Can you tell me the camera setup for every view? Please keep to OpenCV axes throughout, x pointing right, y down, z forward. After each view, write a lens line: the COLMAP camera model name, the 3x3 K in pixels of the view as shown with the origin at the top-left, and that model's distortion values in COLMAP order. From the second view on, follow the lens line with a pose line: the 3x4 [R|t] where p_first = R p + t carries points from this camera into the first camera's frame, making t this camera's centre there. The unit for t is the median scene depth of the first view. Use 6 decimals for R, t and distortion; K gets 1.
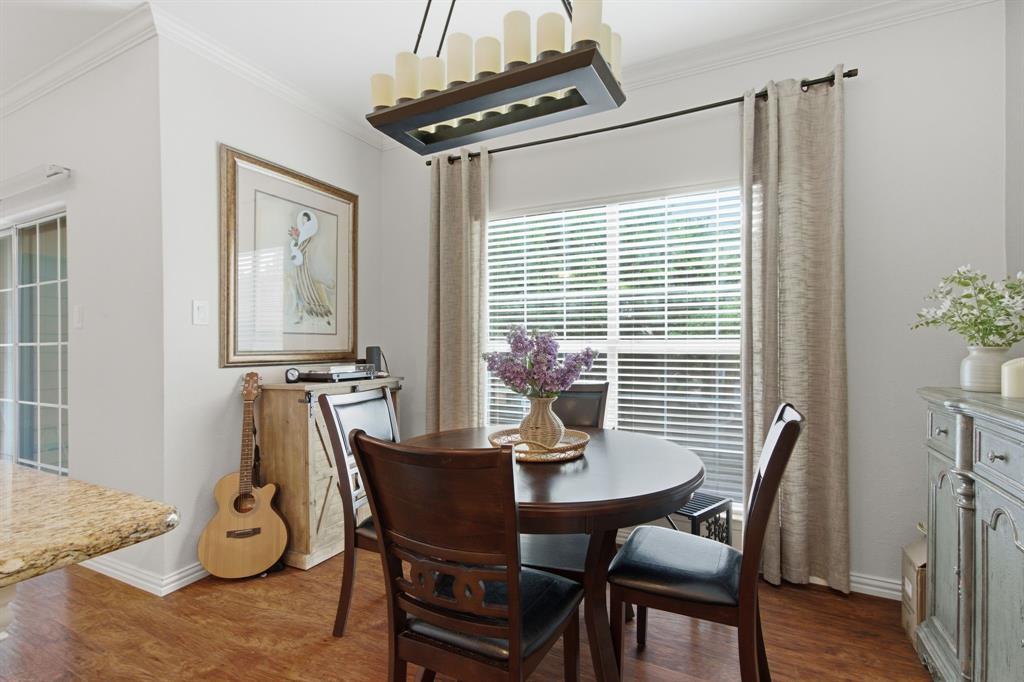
lens RADIAL K [[478.7, 0, 510.4], [0, 478.7, 343.1], [0, 0, 1]] dist [0.013937, -0.000468]
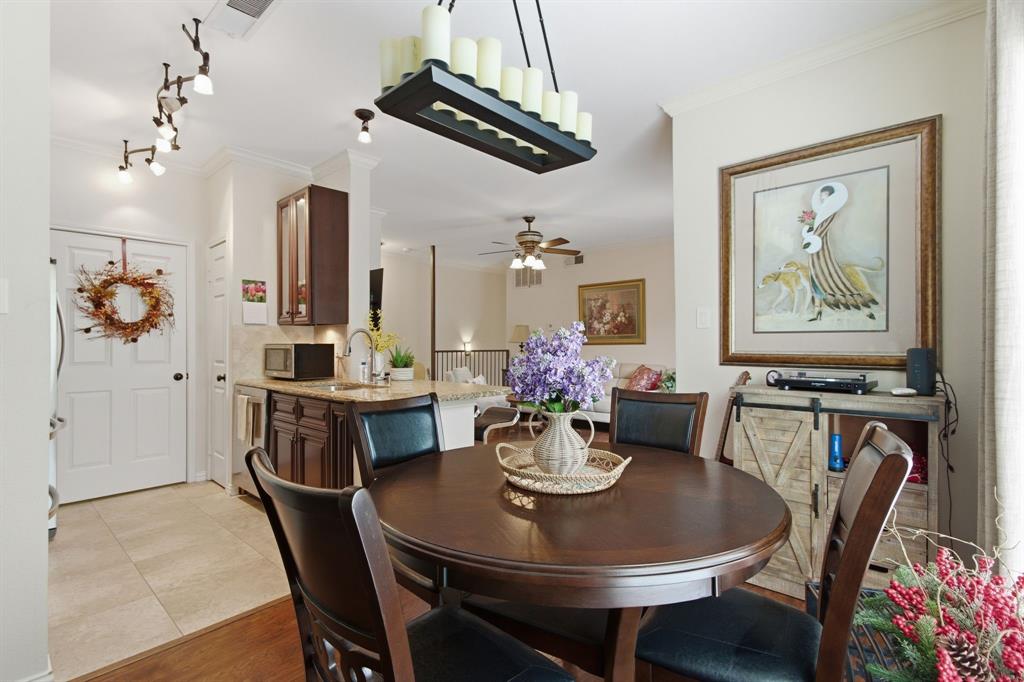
lens RADIAL K [[478.7, 0, 510.4], [0, 478.7, 343.1], [0, 0, 1]] dist [0.013937, -0.000468]
pose [[-0.267092, -0.002715, -0.963667, 0.623077], [-0.000872, 0.999996, -0.002576, 0.003011], [0.963671, 0.000152, -0.267093, 0.825502]]
